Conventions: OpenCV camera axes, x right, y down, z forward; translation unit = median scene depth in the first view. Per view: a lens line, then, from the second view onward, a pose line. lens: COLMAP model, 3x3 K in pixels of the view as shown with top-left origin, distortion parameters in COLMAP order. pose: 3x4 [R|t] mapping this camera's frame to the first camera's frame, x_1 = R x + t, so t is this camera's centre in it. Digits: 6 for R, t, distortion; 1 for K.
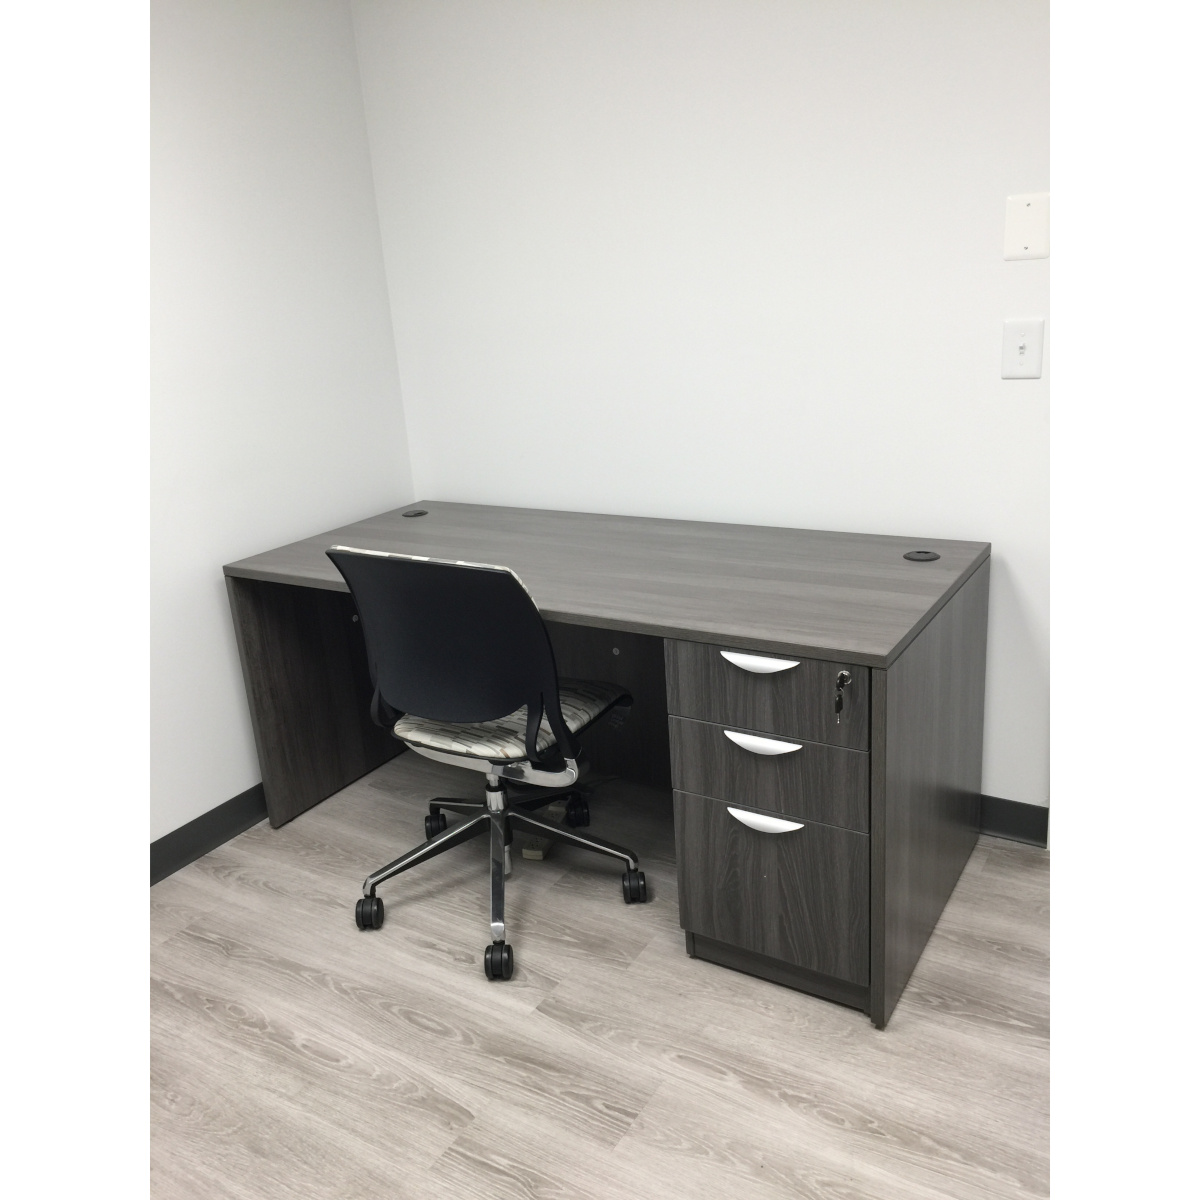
lens RADIAL K [[1039.9, 0, 601.0], [0, 1039.9, 577.4], [0, 0, 1]] dist [0.090393, -0.132564]
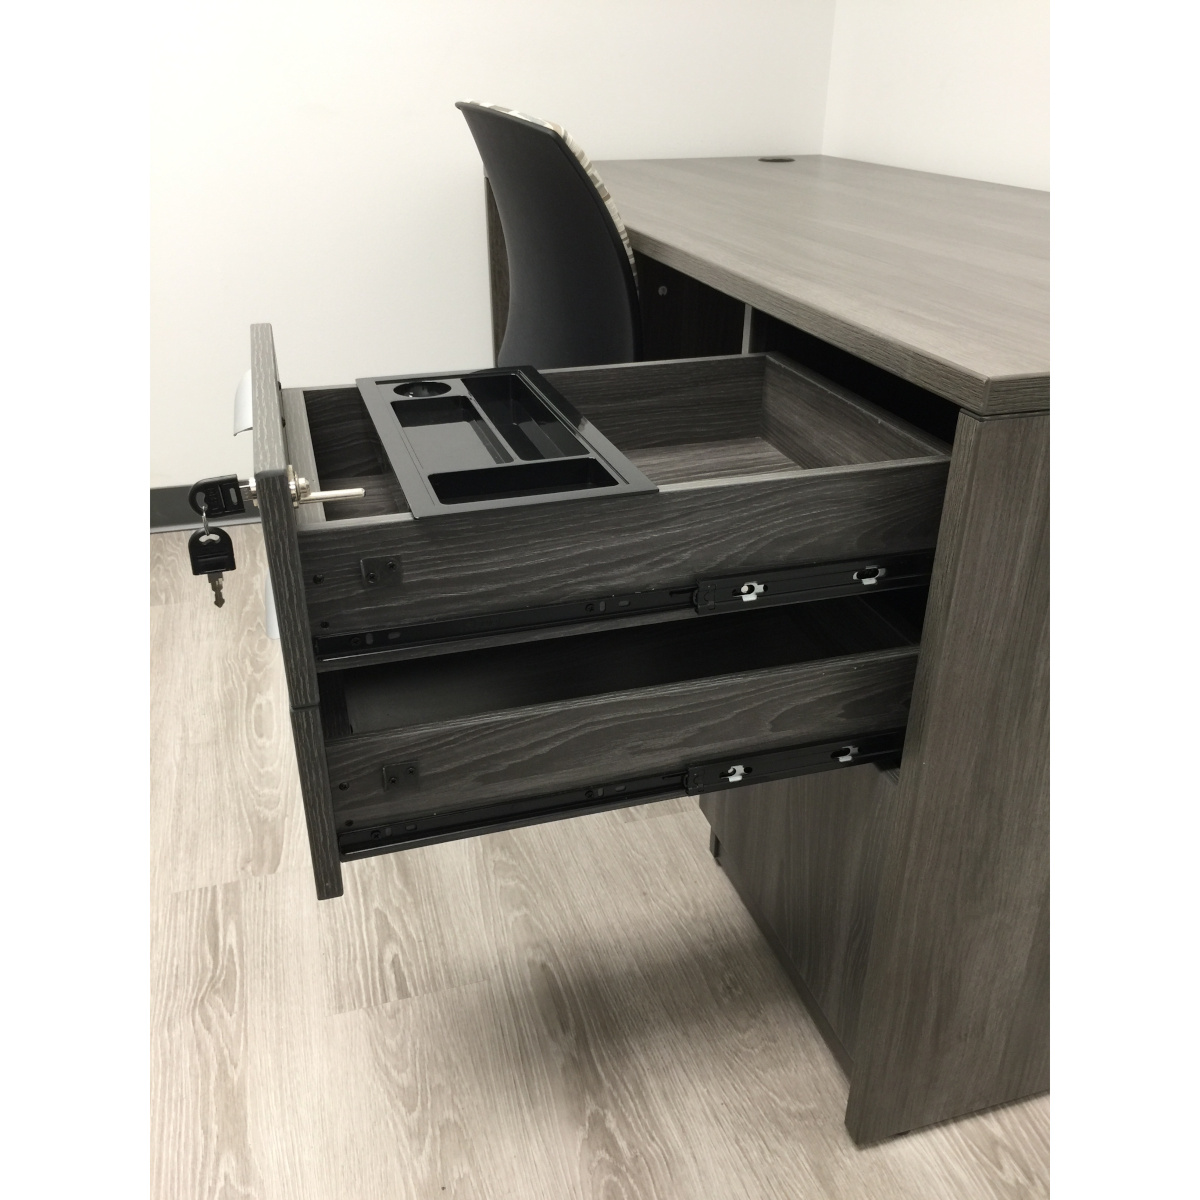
lens RADIAL K [[1039.9, 0, 602.6], [0, 1039.9, 585.6], [0, 0, 1]] dist [0.090393, -0.132564]
pose [[0.749586, 0.359194, -0.555968, 0.354099], [-0.246340, 0.931000, 0.269362, 0.066354], [0.614359, -0.064953, 0.786349, 0.529103]]
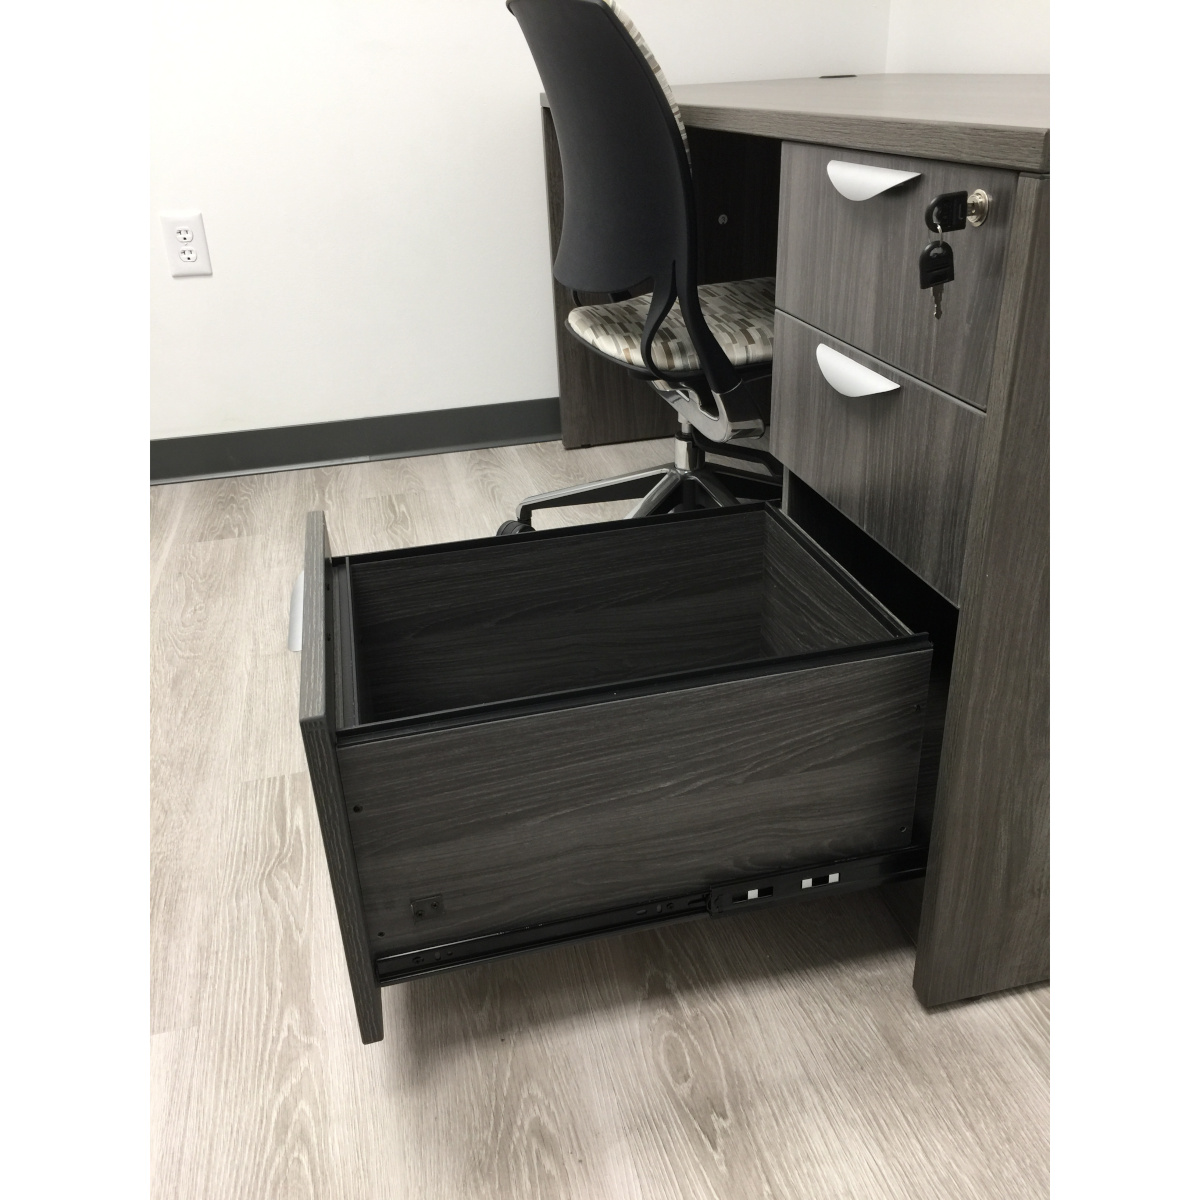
lens RADIAL K [[1039.9, 0, 597.9], [0, 1039.9, 584.8], [0, 0, 1]] dist [0.090393, -0.132564]
pose [[0.711484, 0.349214, -0.609786, 0.381640], [-0.211934, 0.934005, 0.287609, 0.129816], [0.669980, -0.075395, 0.738540, 0.535990]]
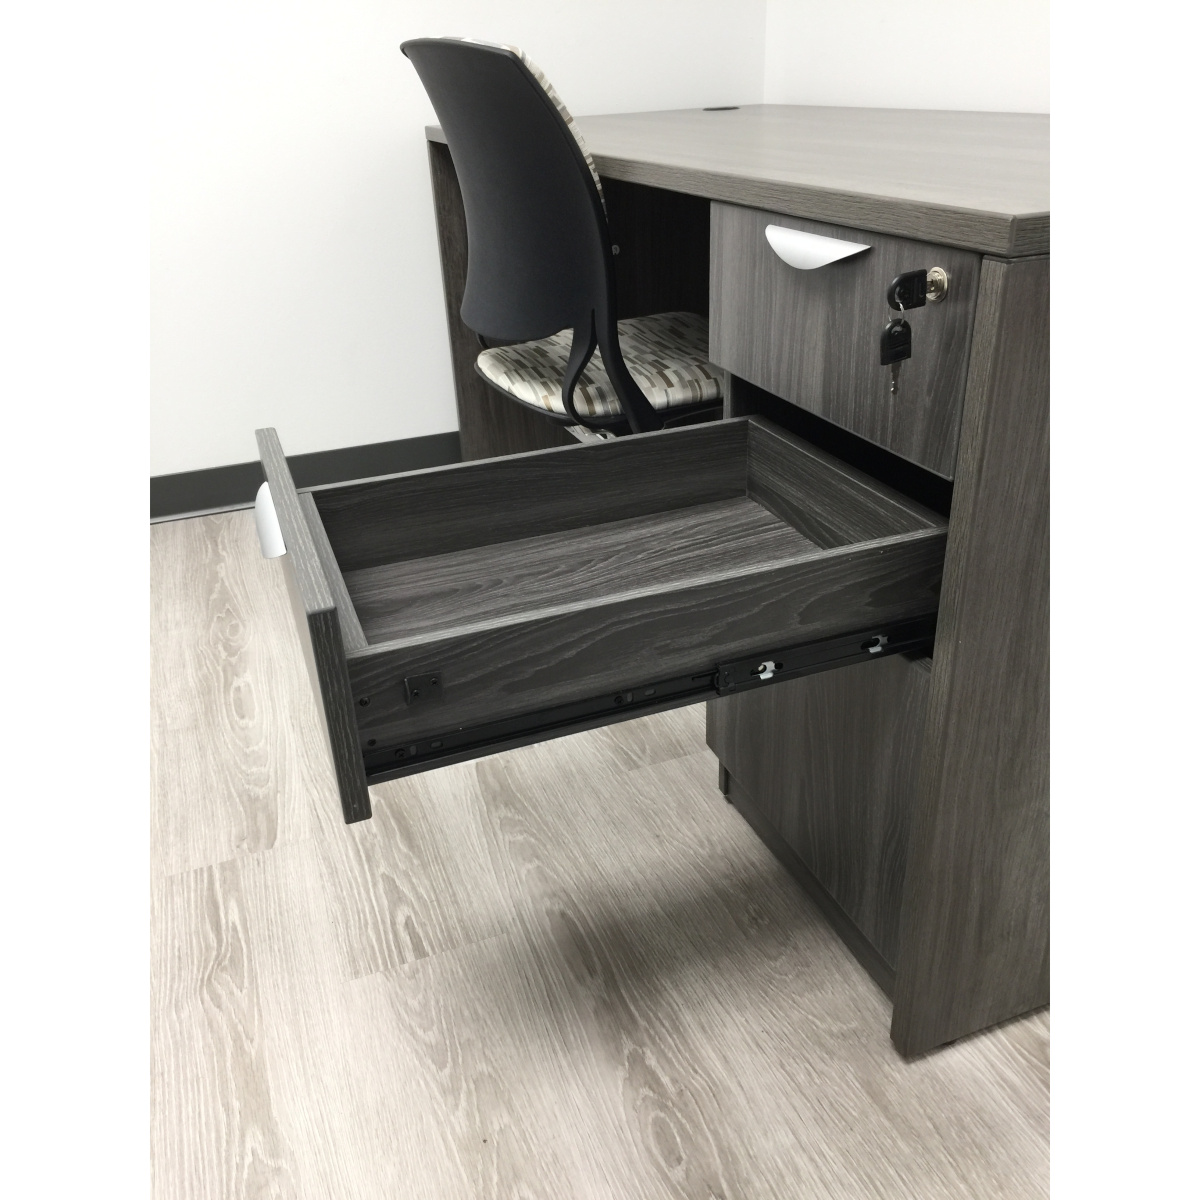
lens RADIAL K [[1039.9, 0, 600.7], [0, 1039.9, 584.1], [0, 0, 1]] dist [0.090393, -0.132564]
pose [[0.796783, 0.302114, -0.523321, 0.338470], [-0.189982, 0.947374, 0.257663, 0.111978], [0.573624, -0.105880, 0.812247, 0.525983]]
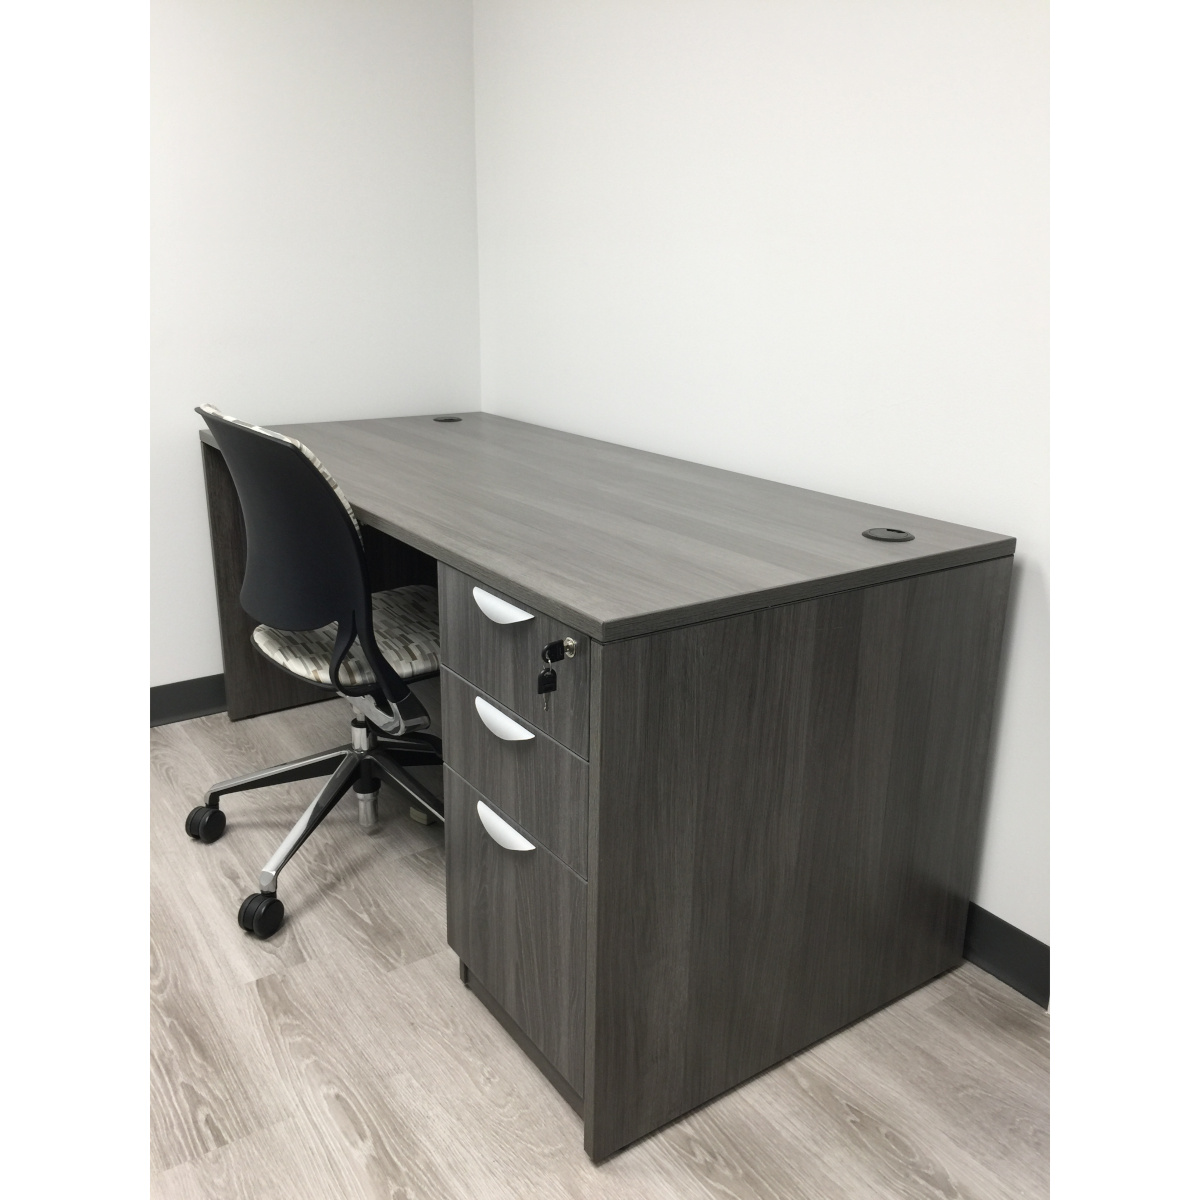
lens RADIAL K [[1039.9, 0, 604.6], [0, 1039.9, 581.5], [0, 0, 1]] dist [0.090393, -0.132564]
pose [[0.914564, 0.192089, -0.355914, 0.438720], [-0.189972, 0.980922, 0.041254, 0.018702], [0.357048, 0.029884, 0.933608, 0.331011]]
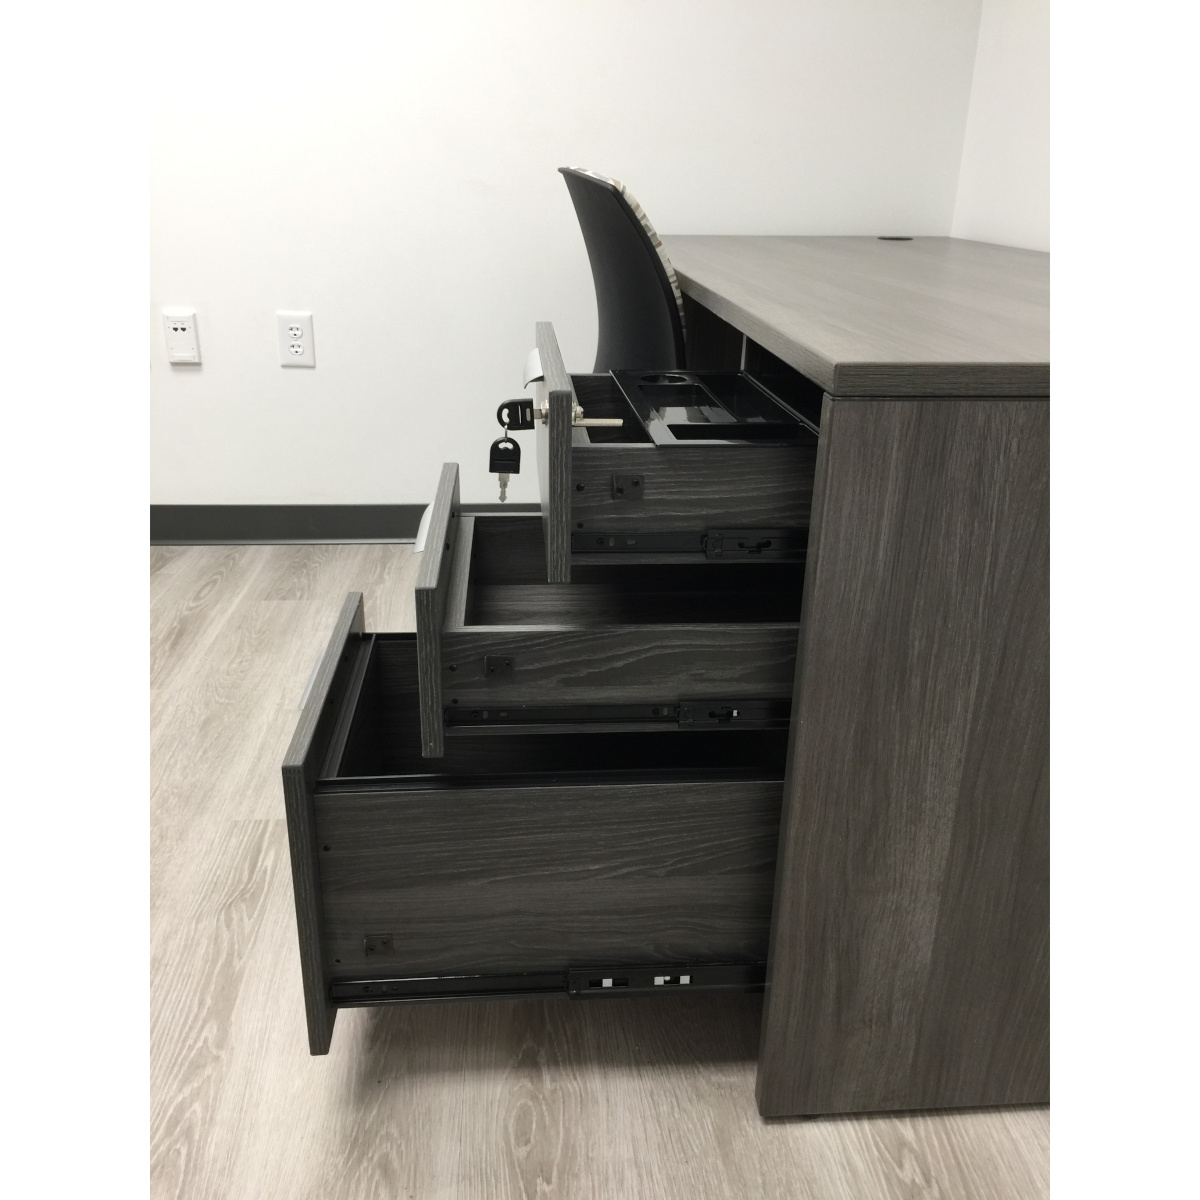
lens RADIAL K [[1039.9, 0, 596.1], [0, 1039.9, 583.5], [0, 0, 1]] dist [0.090393, -0.132564]
pose [[0.590405, 0.370223, -0.717187, 0.488966], [-0.290613, 0.926502, 0.239035, 0.073640], [0.752972, 0.067297, 0.654603, 0.559237]]
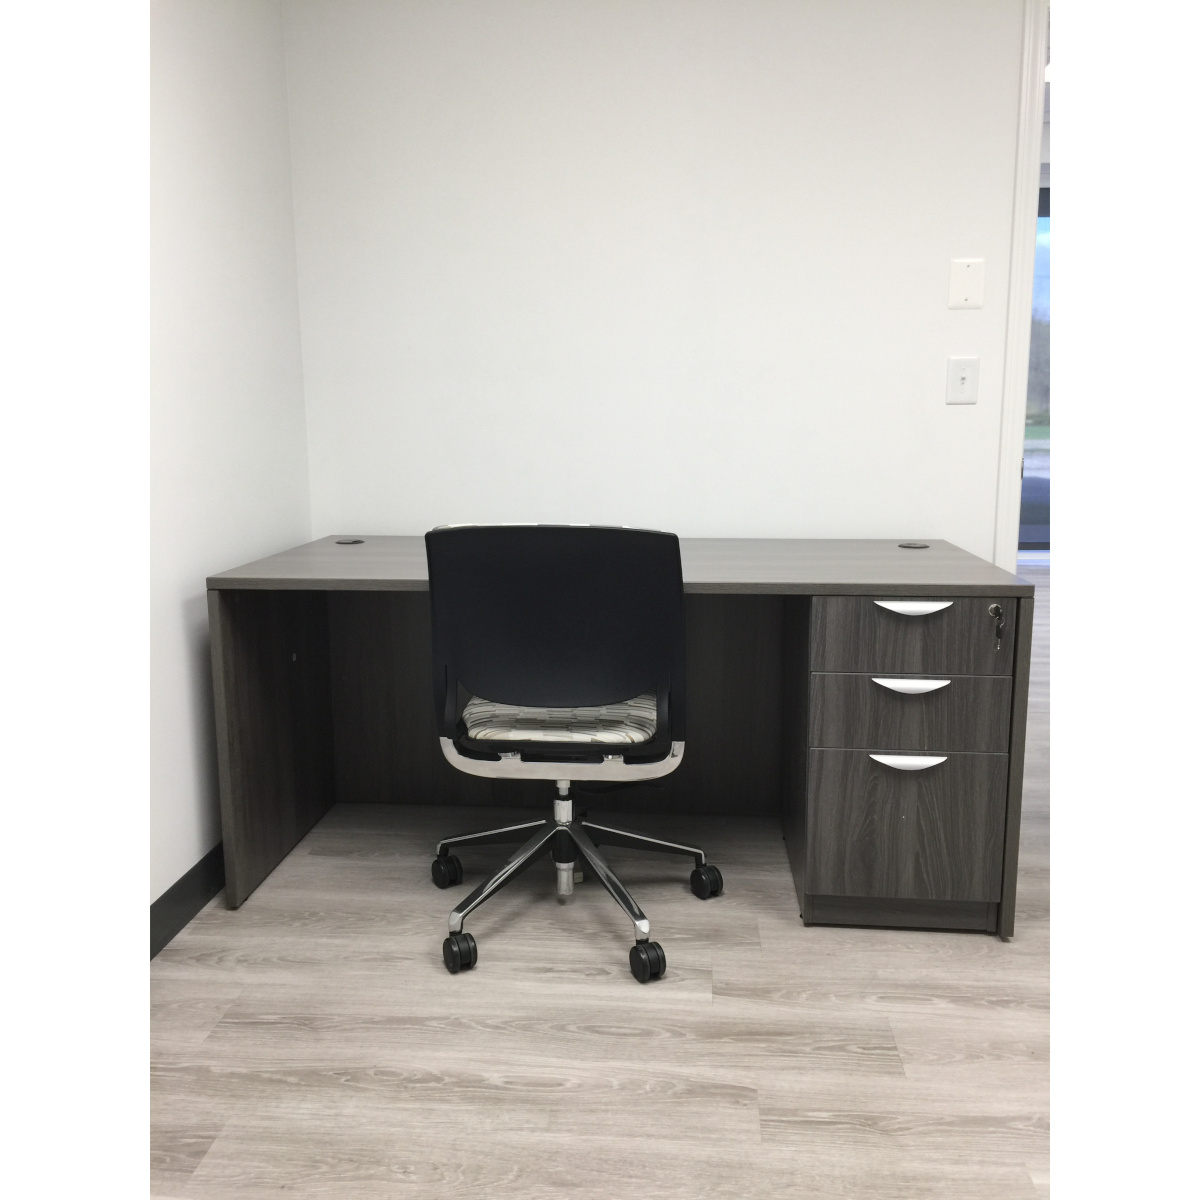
lens RADIAL K [[1039.9, 0, 600.7], [0, 1039.9, 578.9], [0, 0, 1]] dist [0.090393, -0.132564]
pose [[0.887172, -0.005732, 0.461403, -0.613844], [0.075270, 0.988328, -0.132449, 0.163407], [-0.455258, 0.152235, 0.877248, 0.161025]]
